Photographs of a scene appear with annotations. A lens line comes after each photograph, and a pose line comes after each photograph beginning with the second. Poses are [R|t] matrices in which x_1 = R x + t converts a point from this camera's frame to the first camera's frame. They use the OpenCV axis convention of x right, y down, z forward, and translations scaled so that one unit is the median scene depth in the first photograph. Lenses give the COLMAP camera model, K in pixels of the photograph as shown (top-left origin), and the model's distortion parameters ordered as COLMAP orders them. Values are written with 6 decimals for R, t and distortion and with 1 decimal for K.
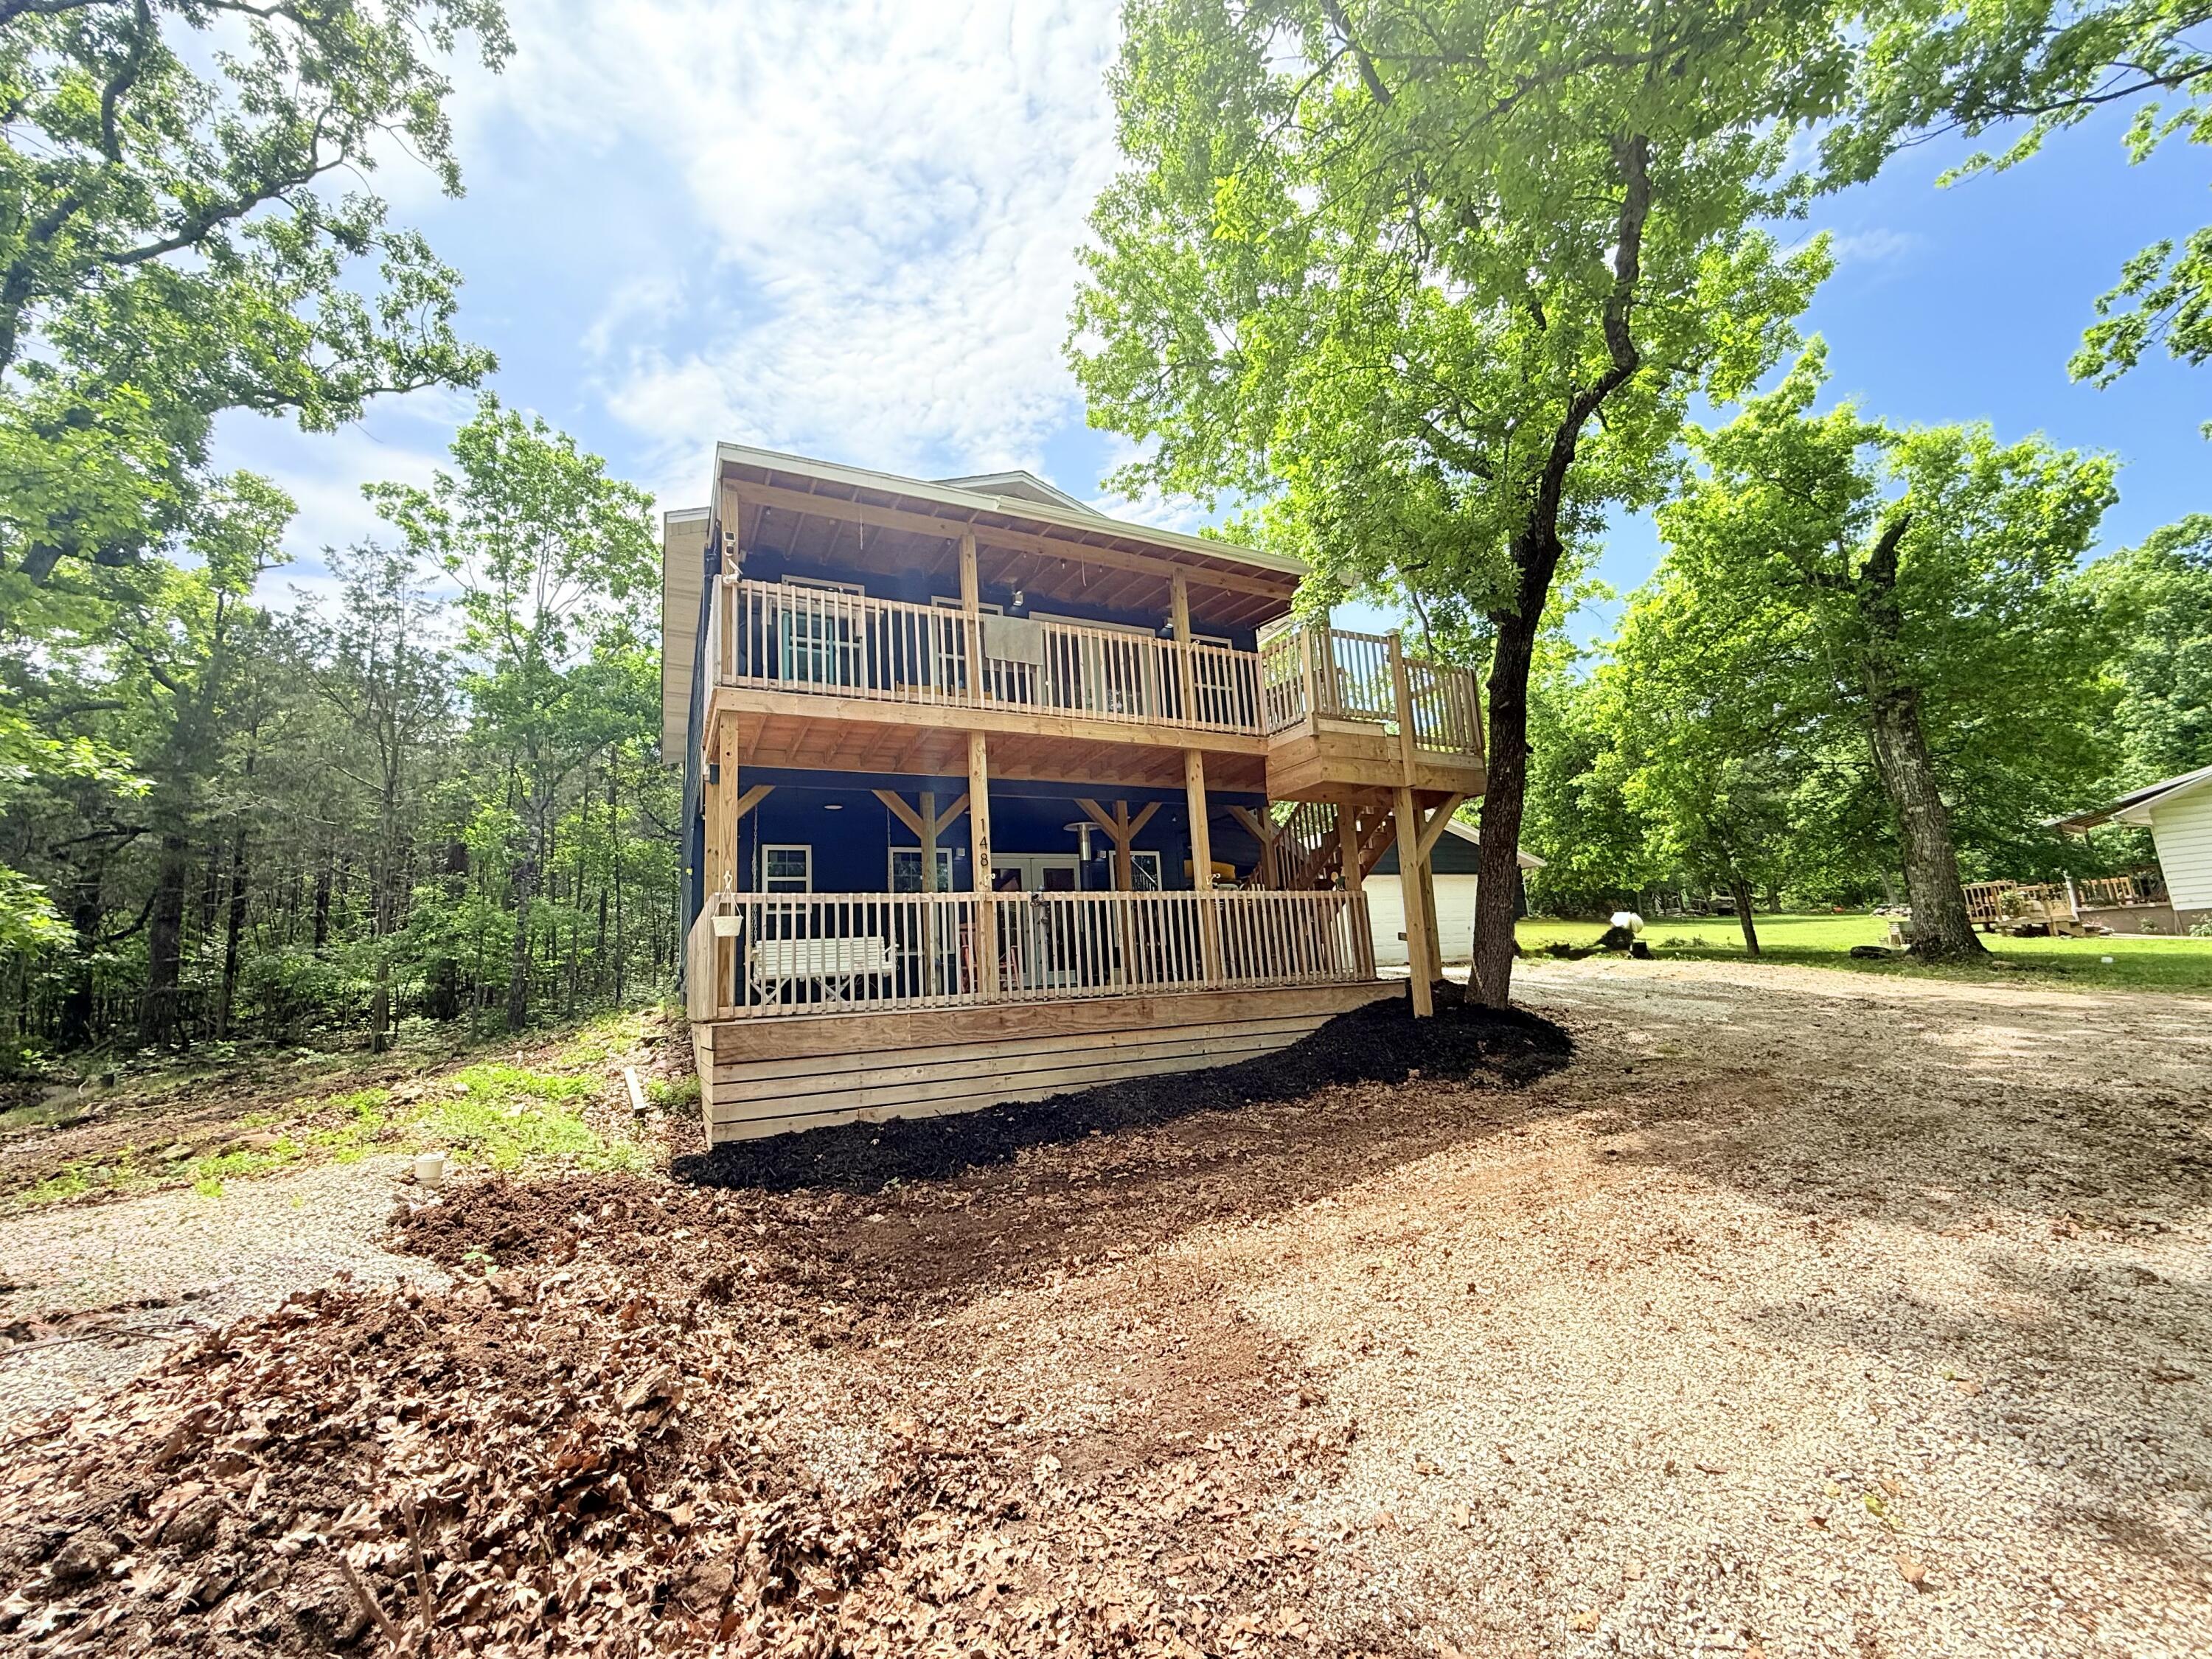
lens RADIAL K [[882.8, 0, 1103.8], [0, 882.8, 831.6], [0, 0, 1]] dist [0.000264, 0.000331]
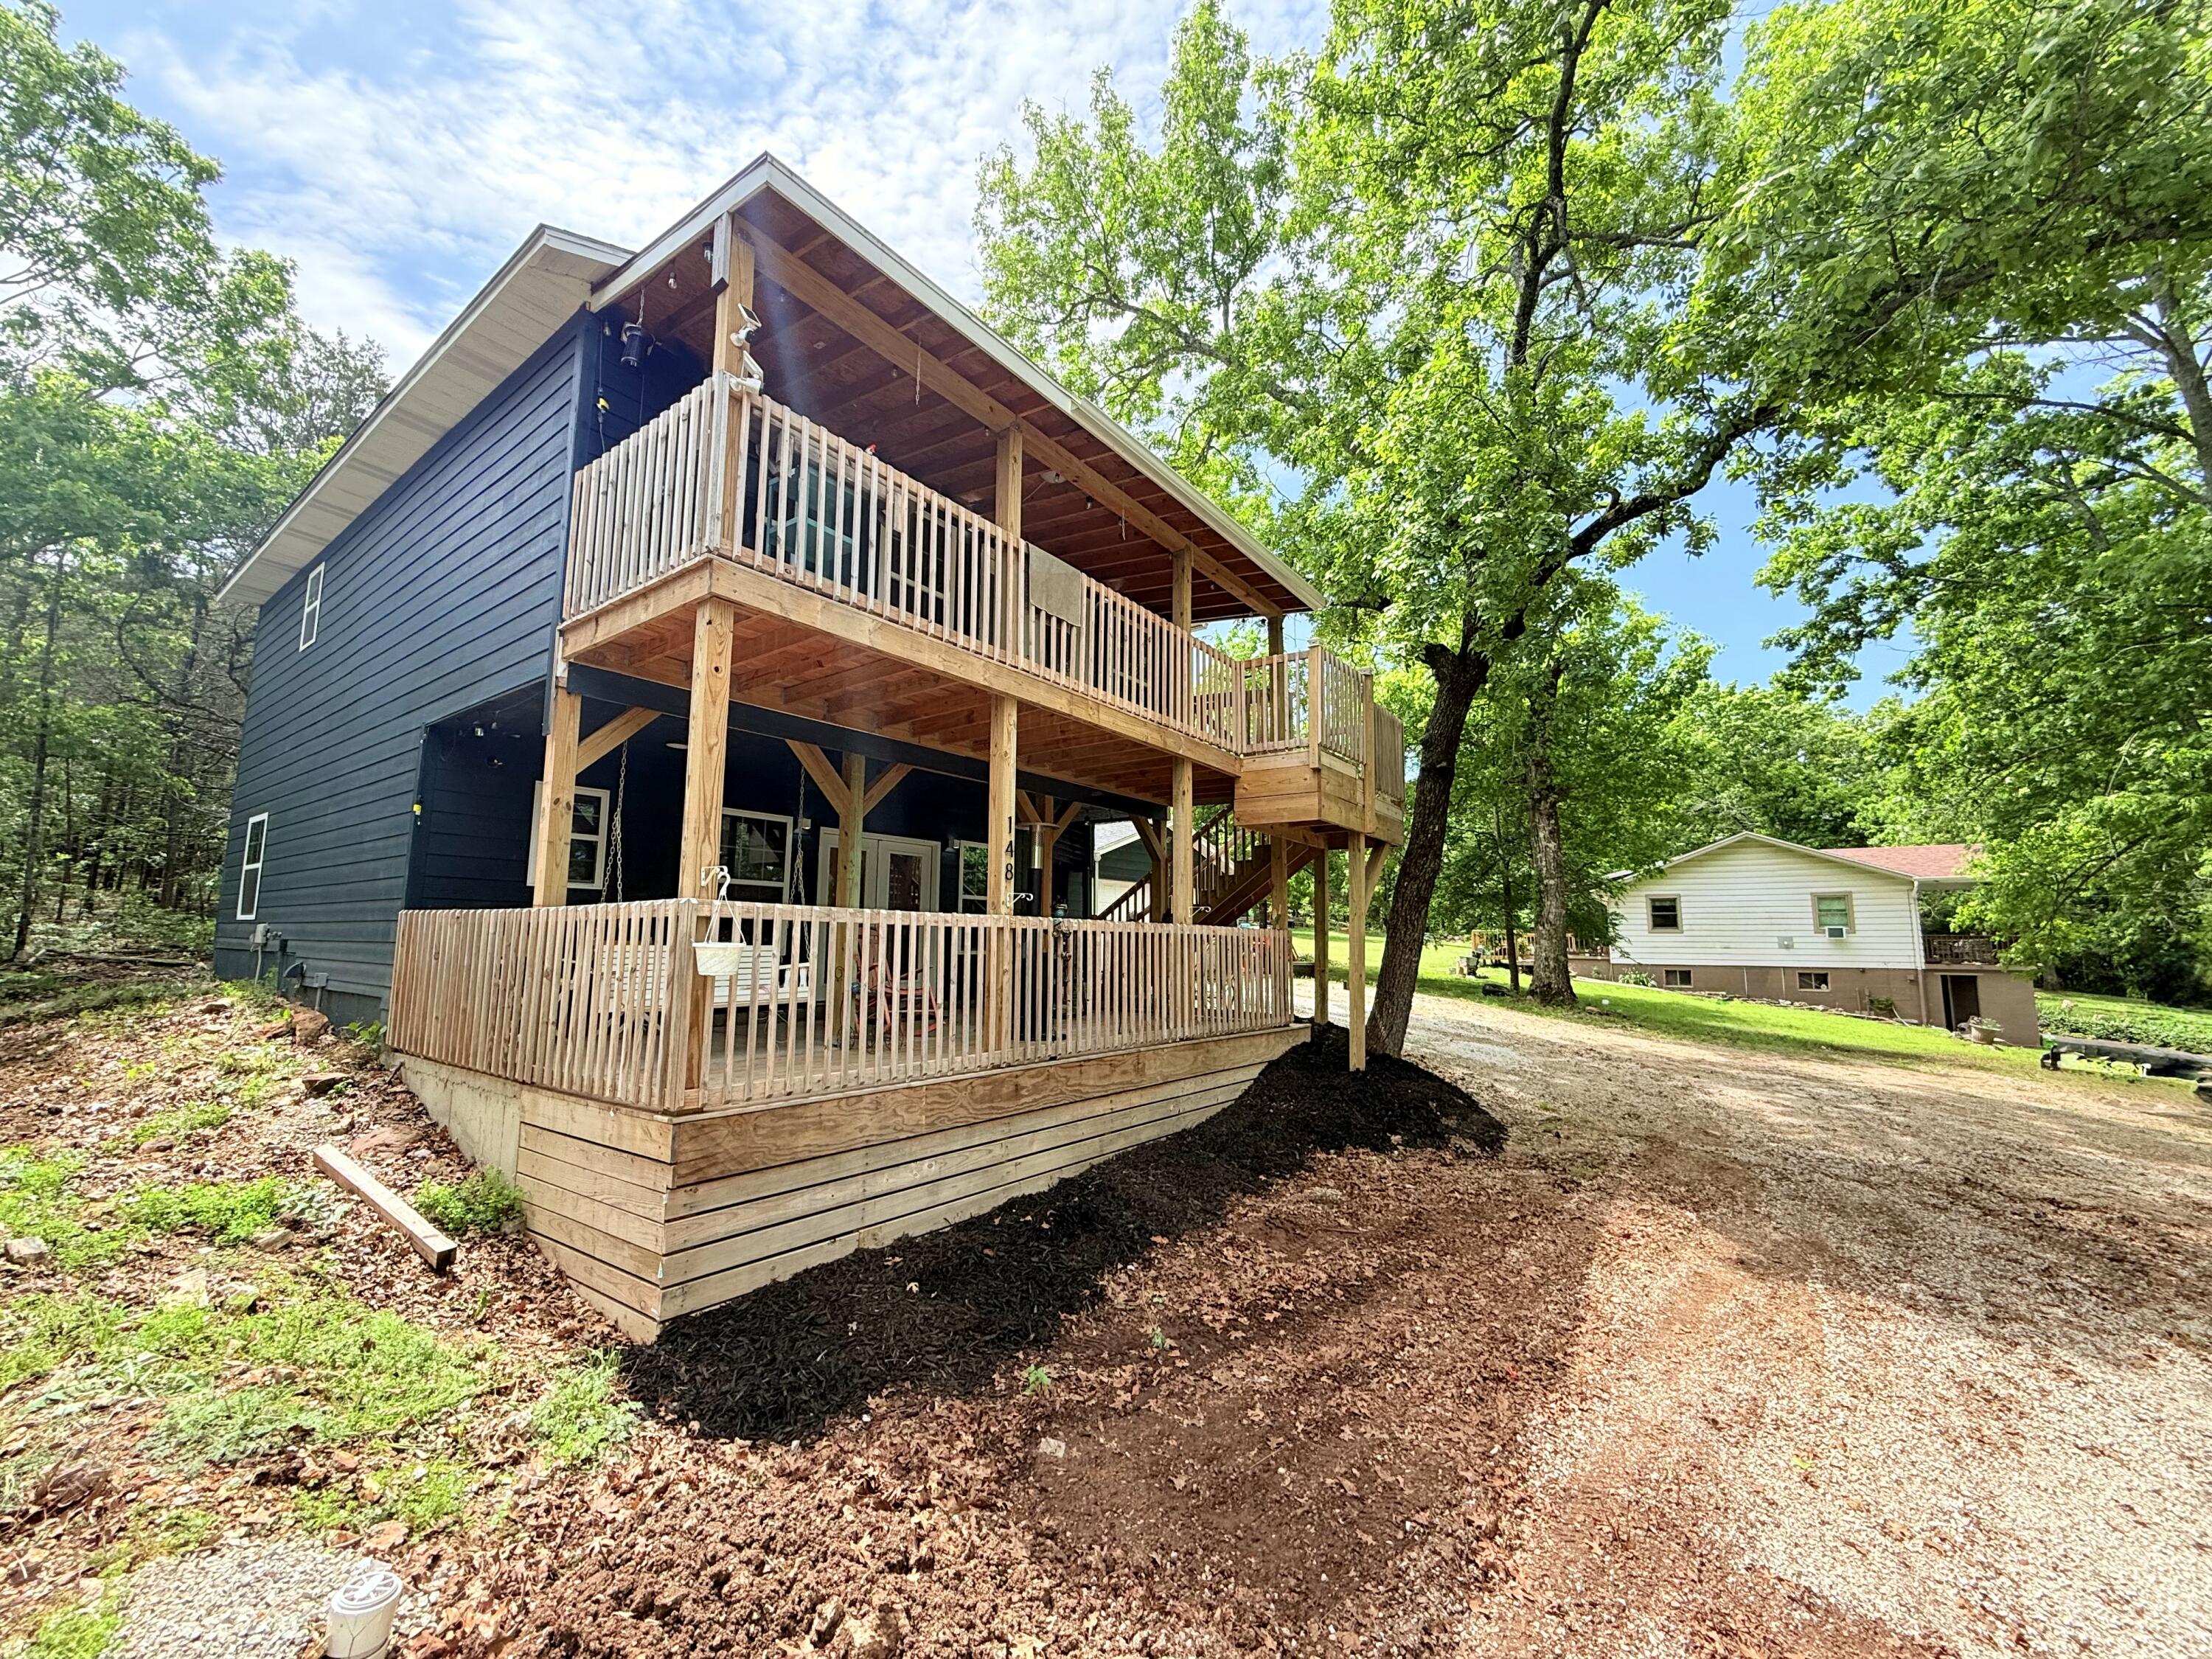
lens RADIAL K [[882.8, 0, 1104.5], [0, 882.8, 832.4], [0, 0, 1]] dist [0.000264, 0.000331]
pose [[0.887065, 0.129596, 0.443080, -0.382194], [-0.147235, 0.989086, 0.005475, -0.016449], [-0.437535, -0.070094, 0.896465, 0.281301]]
